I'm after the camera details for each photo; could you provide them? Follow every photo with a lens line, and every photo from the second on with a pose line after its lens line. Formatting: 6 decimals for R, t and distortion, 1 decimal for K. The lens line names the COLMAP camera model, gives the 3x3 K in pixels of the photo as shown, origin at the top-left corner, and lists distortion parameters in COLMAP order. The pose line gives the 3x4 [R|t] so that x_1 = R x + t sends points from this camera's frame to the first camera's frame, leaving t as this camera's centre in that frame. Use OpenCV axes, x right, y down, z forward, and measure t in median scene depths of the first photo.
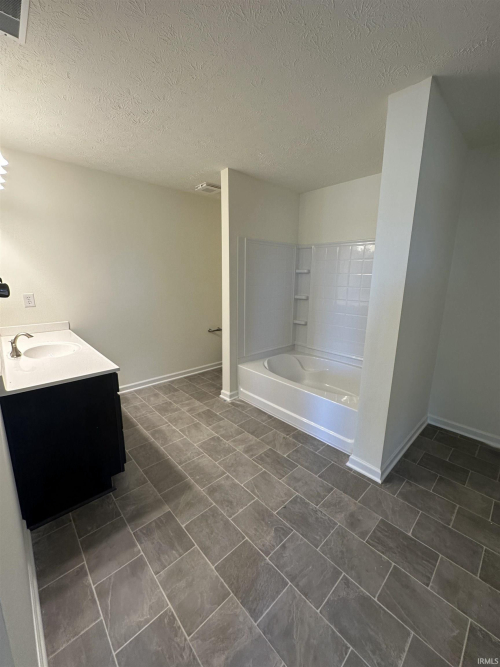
lens RADIAL K [[268.2, 0, 251.7], [0, 268.2, 332.1], [0, 0, 1]] dist [-0.001768, 0.000358]
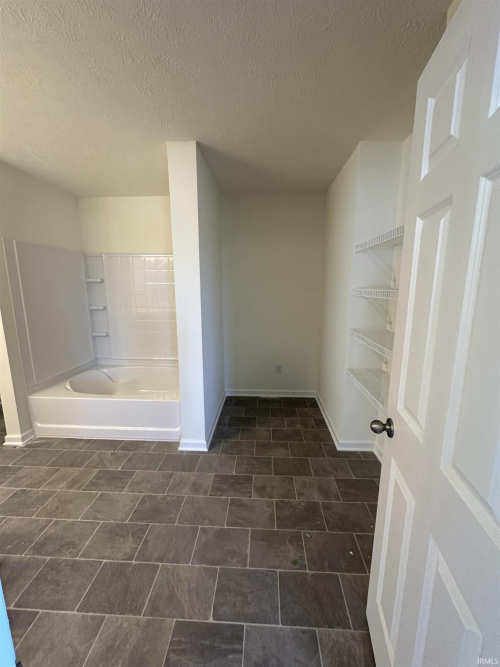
lens RADIAL K [[268.2, 0, 253.3], [0, 268.2, 330.7], [0, 0, 1]] dist [-0.001768, 0.000358]
pose [[0.717426, -0.131233, 0.684162, -0.141579], [0.150234, 0.988132, 0.032001, 0.004553], [-0.680242, 0.079826, 0.728628, -0.095198]]
